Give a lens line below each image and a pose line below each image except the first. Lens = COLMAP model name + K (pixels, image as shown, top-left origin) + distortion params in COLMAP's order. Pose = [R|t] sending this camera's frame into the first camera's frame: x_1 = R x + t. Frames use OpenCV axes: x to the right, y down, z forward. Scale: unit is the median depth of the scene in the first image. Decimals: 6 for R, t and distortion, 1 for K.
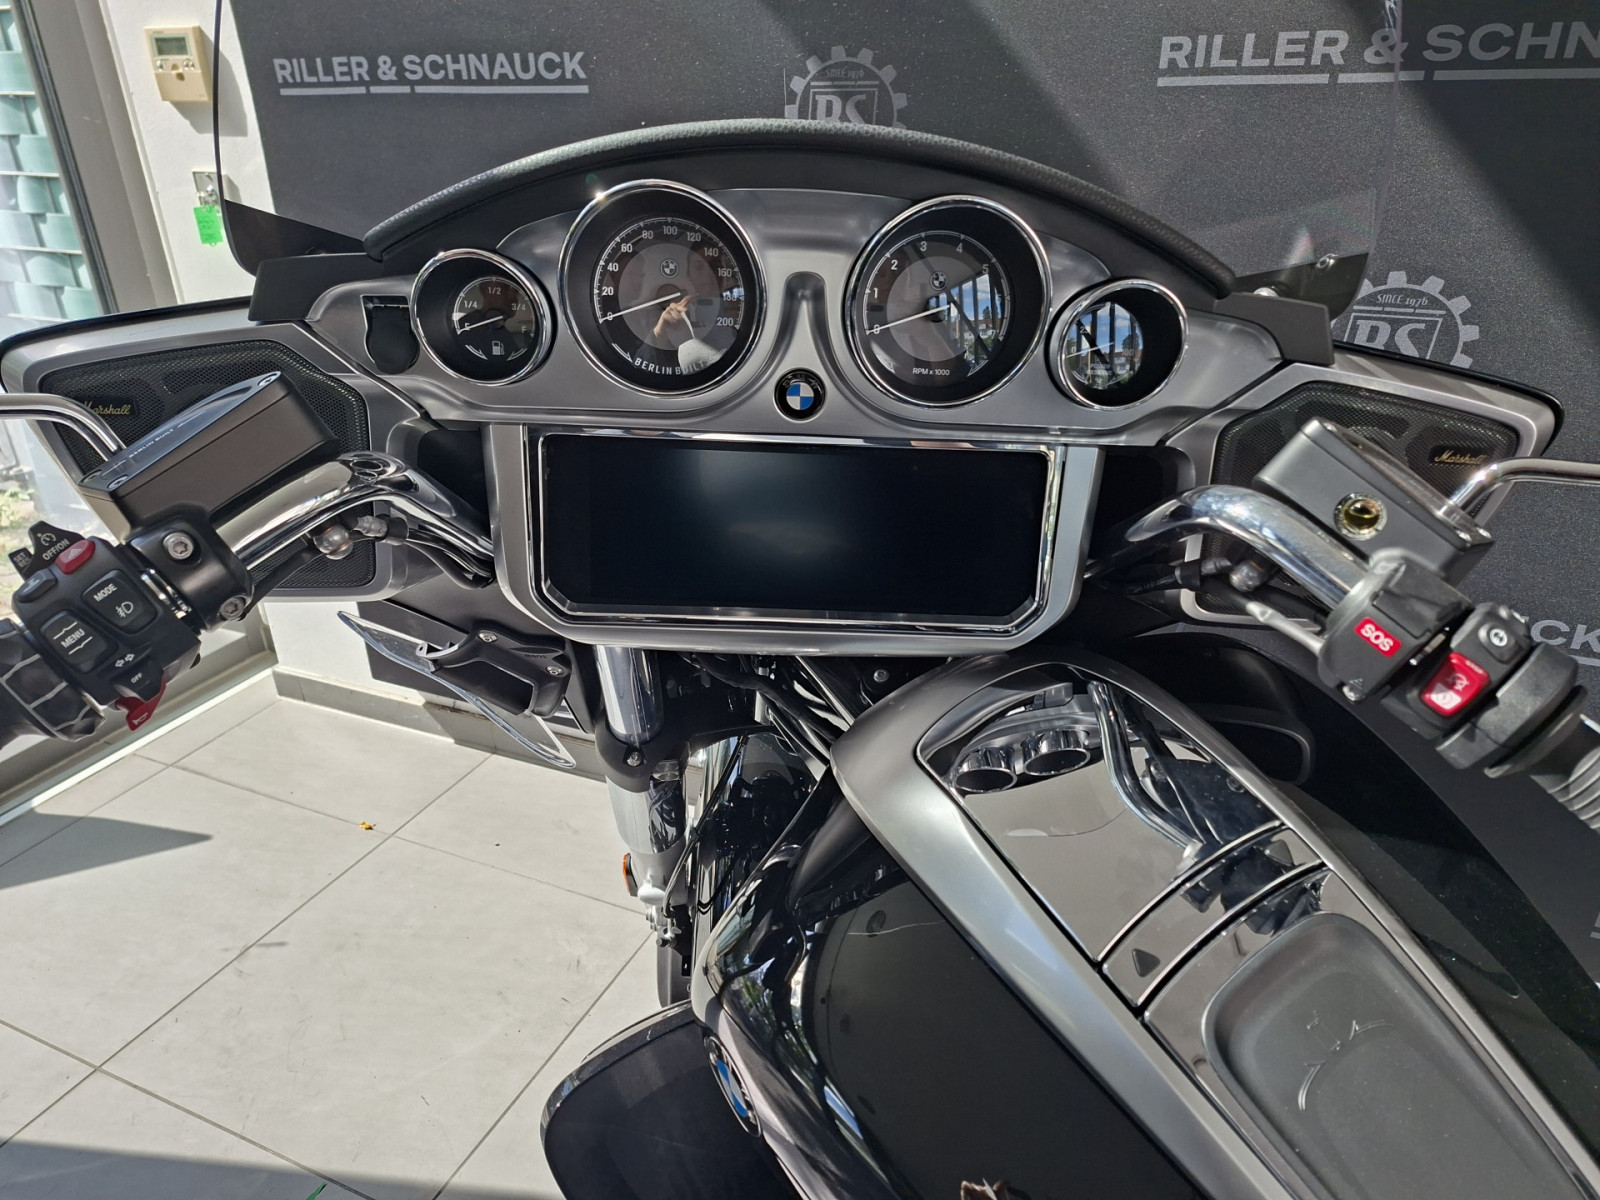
lens RADIAL K [[1080.3, 0, 798.1], [0, 1080.3, 601.6], [0, 0, 1]] dist [0.044249, -0.031779]
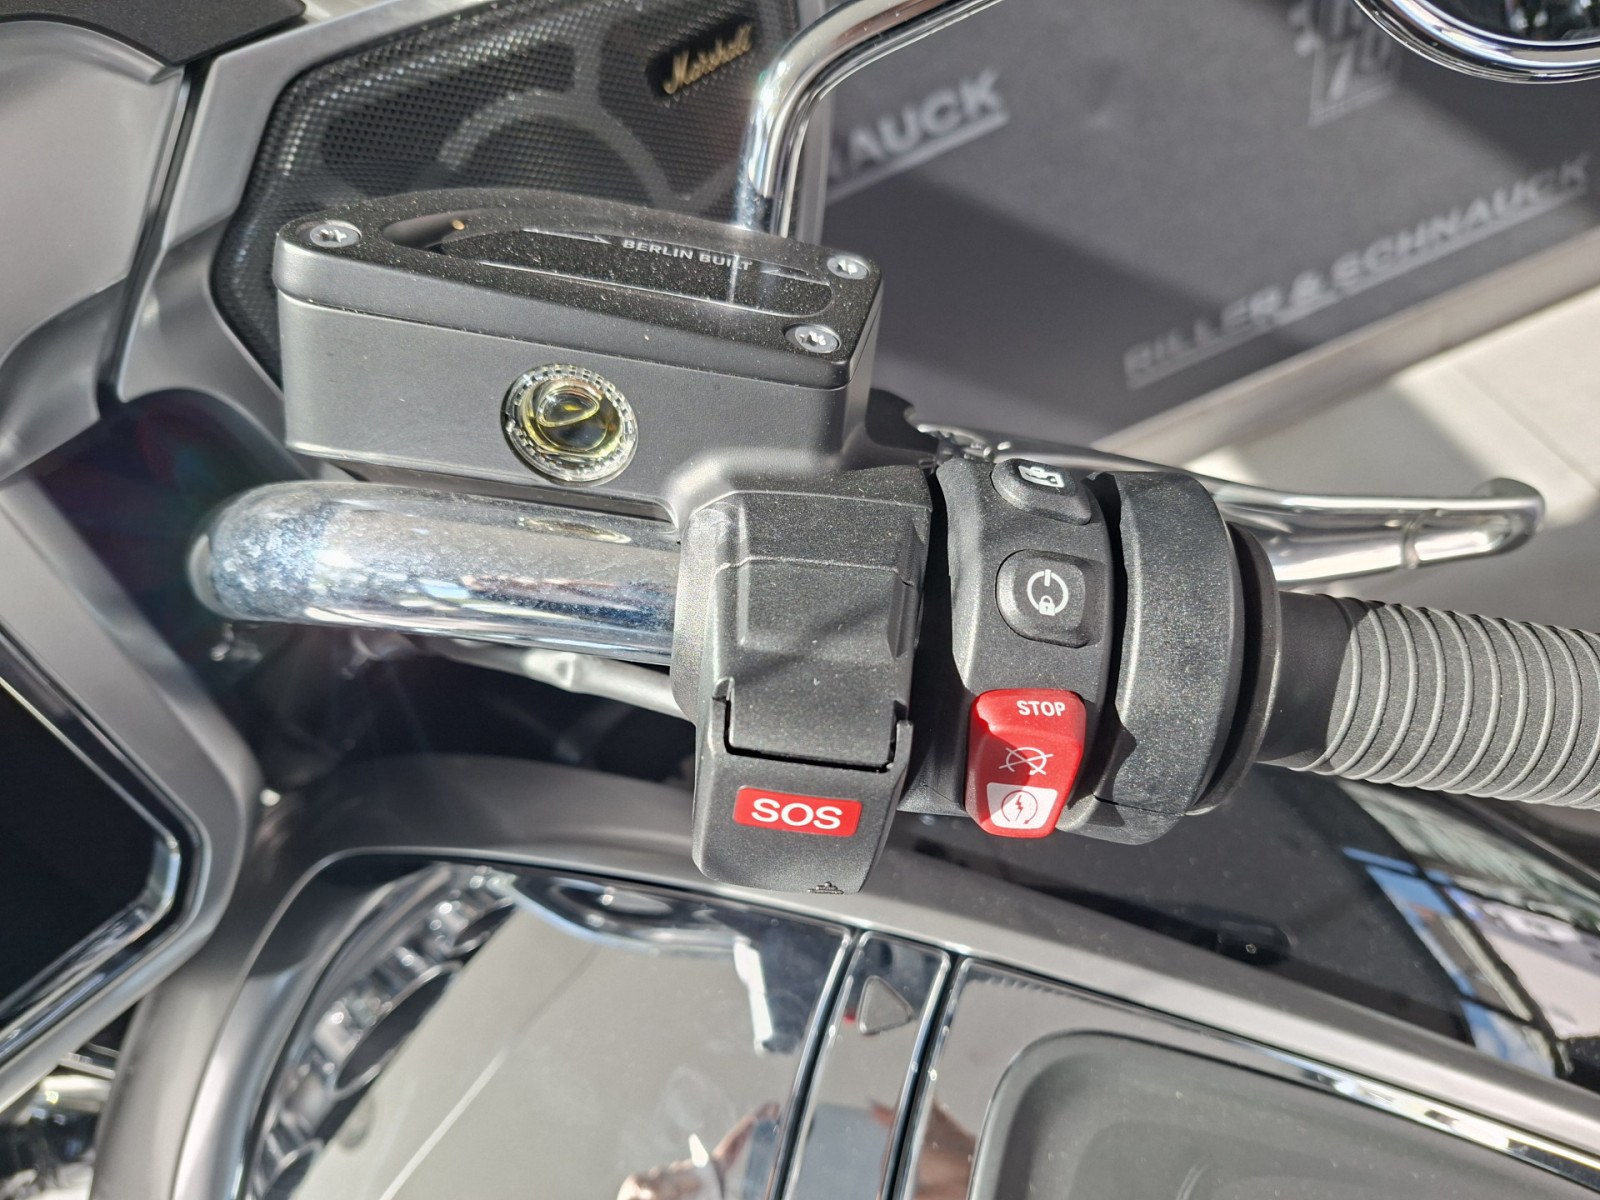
lens RADIAL K [[1080.3, 0, 803.5], [0, 1080.3, 598.7], [0, 0, 1]] dist [0.044249, -0.031779]
pose [[0.732238, -0.640250, 0.232180, 0.457313], [0.543834, 0.754901, 0.366564, -0.123667], [-0.409966, -0.142145, 0.900957, 0.655989]]
